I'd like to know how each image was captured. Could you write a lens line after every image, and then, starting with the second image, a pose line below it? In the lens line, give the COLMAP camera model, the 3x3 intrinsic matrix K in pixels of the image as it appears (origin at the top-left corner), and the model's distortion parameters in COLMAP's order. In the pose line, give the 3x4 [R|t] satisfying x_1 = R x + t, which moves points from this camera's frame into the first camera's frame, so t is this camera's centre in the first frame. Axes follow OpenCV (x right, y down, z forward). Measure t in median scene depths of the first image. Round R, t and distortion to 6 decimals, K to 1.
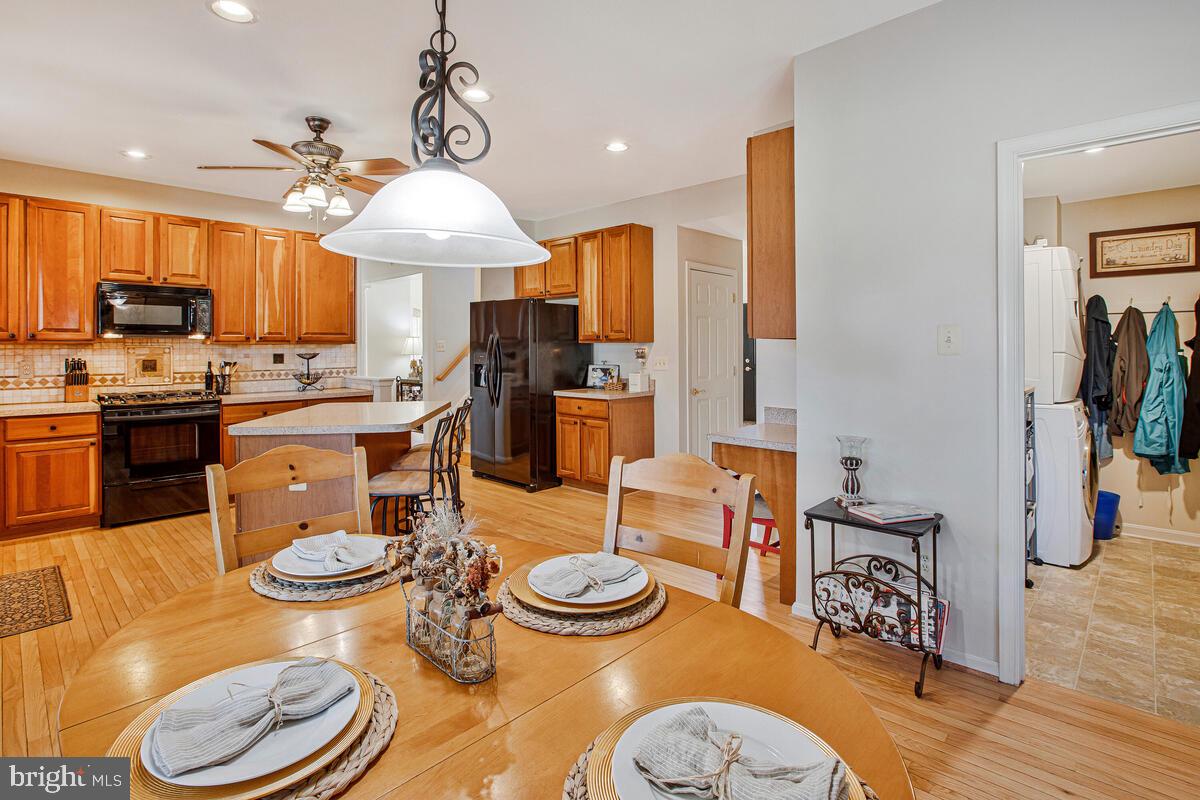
lens RADIAL K [[597.5, 0, 597.8], [0, 597.5, 373.5], [0, 0, 1]] dist [-0.001246, 0.000697]
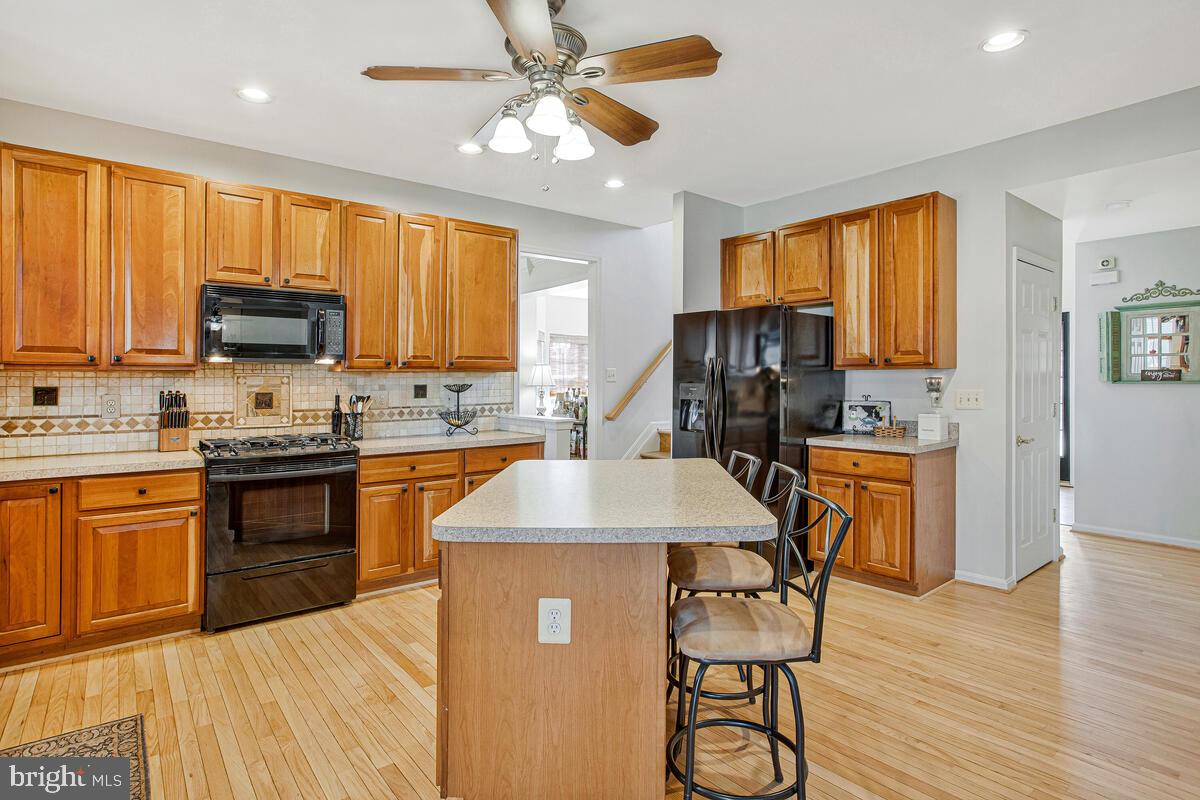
lens RADIAL K [[647.5, 0, 600.0], [0, 647.5, 400.0], [0, 0, 1]] dist [0.015875, 0.000703]
pose [[0.990333, 0.004219, -0.138643, -0.263525], [-0.005552, 0.999942, -0.009234, -0.010402], [0.138596, 0.009915, 0.990299, 0.302691]]
